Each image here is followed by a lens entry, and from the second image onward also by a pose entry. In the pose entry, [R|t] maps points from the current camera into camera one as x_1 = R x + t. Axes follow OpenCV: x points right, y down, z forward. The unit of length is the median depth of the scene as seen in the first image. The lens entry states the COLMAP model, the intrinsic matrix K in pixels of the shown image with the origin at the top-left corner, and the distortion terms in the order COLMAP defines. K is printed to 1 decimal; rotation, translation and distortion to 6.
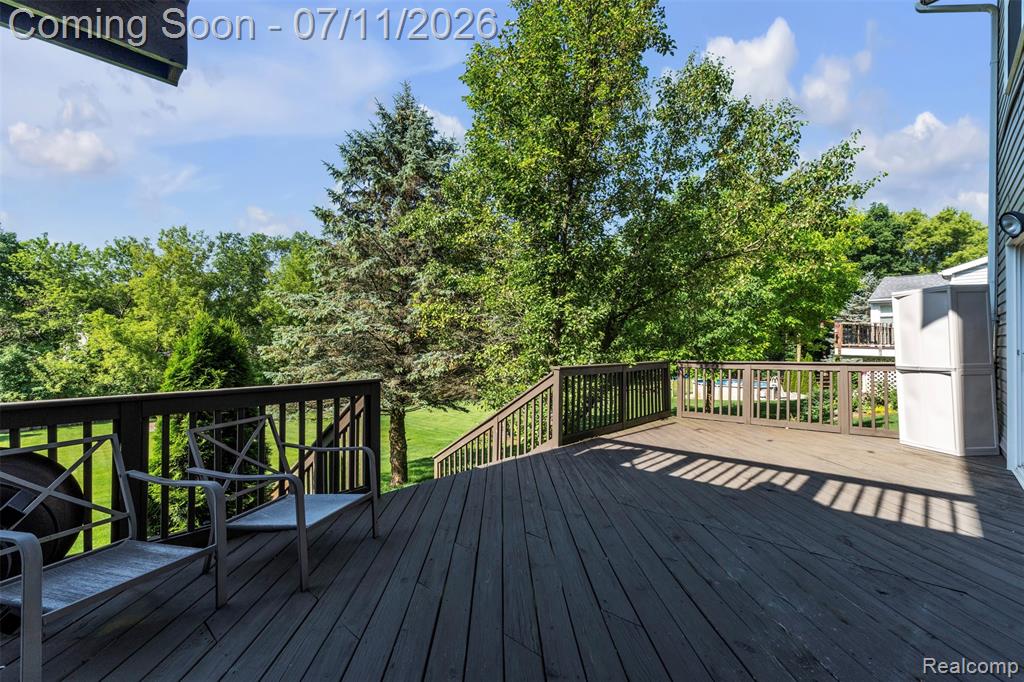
lens RADIAL K [[429.2, 0, 512.0], [0, 429.2, 341.0], [0, 0, 1]] dist [0.000736, 0.000347]
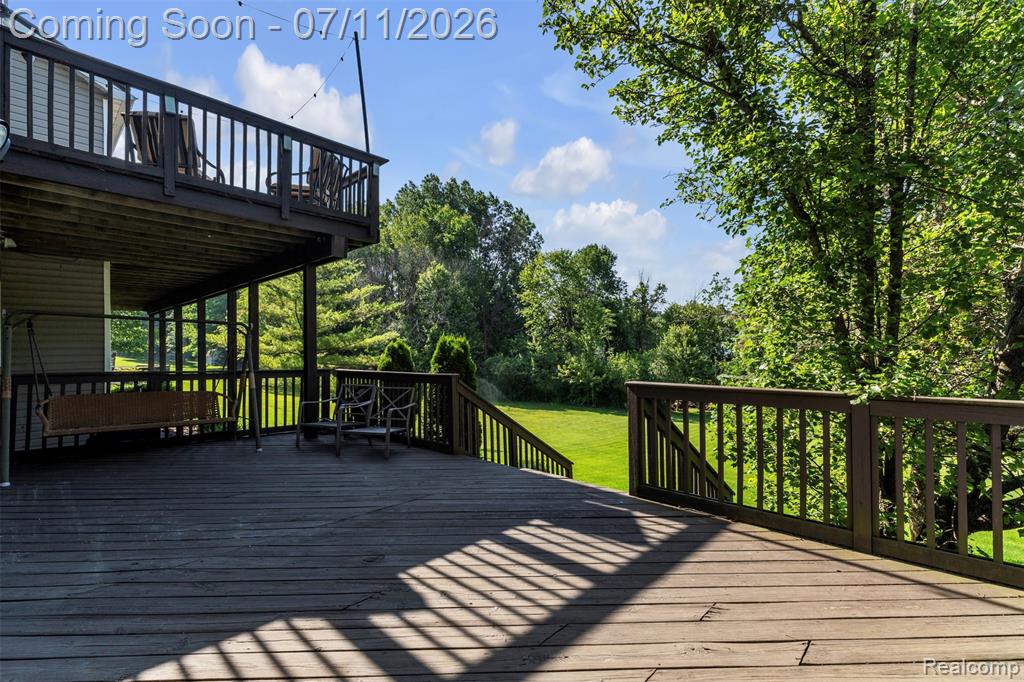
lens RADIAL K [[448.7, 0, 512.0], [0, 448.7, 341.0], [0, 0, 1]] dist [0.000352, 0.000035]
pose [[0.022715, -0.018838, -0.999564, 1.198087], [0.019544, 0.999640, -0.018396, 0.006591], [0.999551, -0.019117, 0.023075, 1.130560]]
